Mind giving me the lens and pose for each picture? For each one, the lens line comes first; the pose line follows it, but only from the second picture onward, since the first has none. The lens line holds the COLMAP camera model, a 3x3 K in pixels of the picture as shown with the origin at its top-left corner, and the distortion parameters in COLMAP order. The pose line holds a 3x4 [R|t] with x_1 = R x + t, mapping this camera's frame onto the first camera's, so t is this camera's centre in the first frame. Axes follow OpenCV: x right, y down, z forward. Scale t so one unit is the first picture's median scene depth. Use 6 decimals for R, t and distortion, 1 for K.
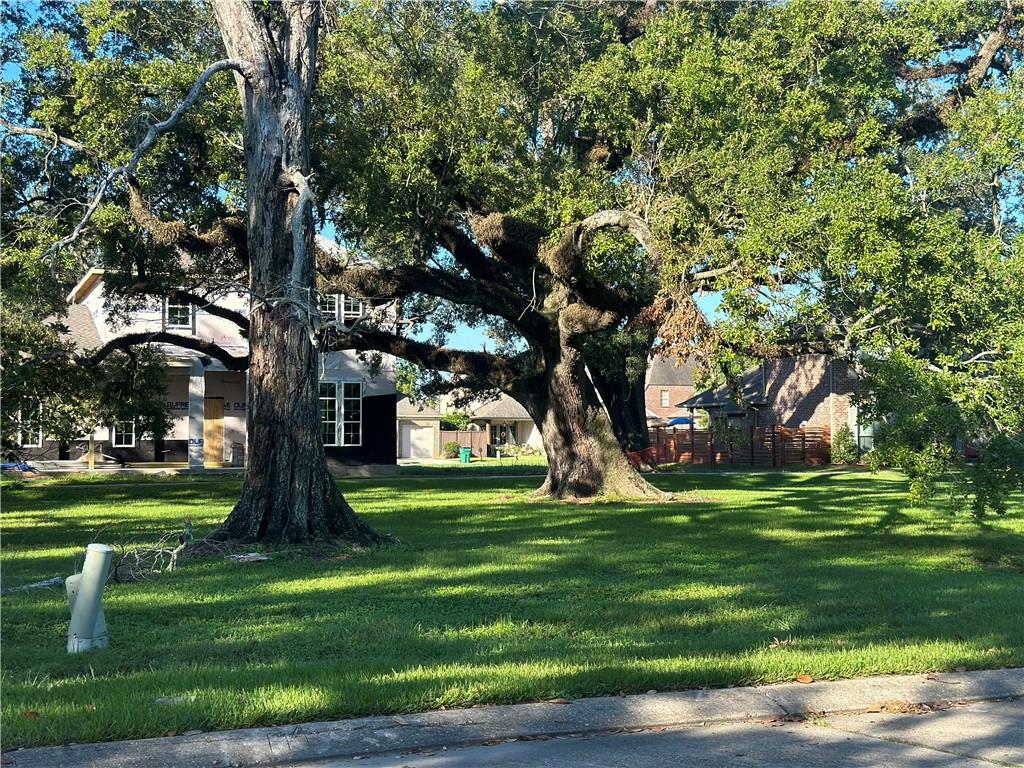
lens RADIAL K [[1418.8, 0, 510.5], [0, 1418.8, 385.6], [0, 0, 1]] dist [0.108495, 0.000000]
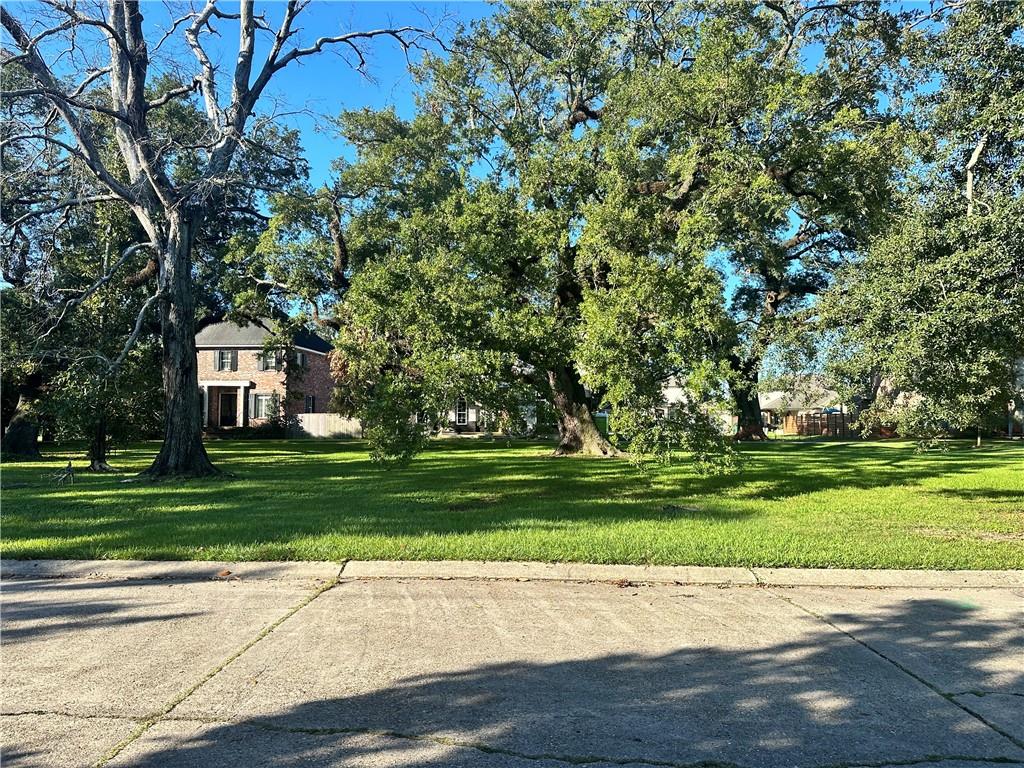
lens RADIAL K [[718.0, 0, 506.3], [0, 718.0, 380.6], [0, 0, 1]] dist [0.035188, -0.037746]
pose [[0.877608, -0.026778, -0.478630, 0.491971], [0.018652, 0.999590, -0.021724, 0.004588], [0.479016, 0.010138, 0.877748, 0.205486]]
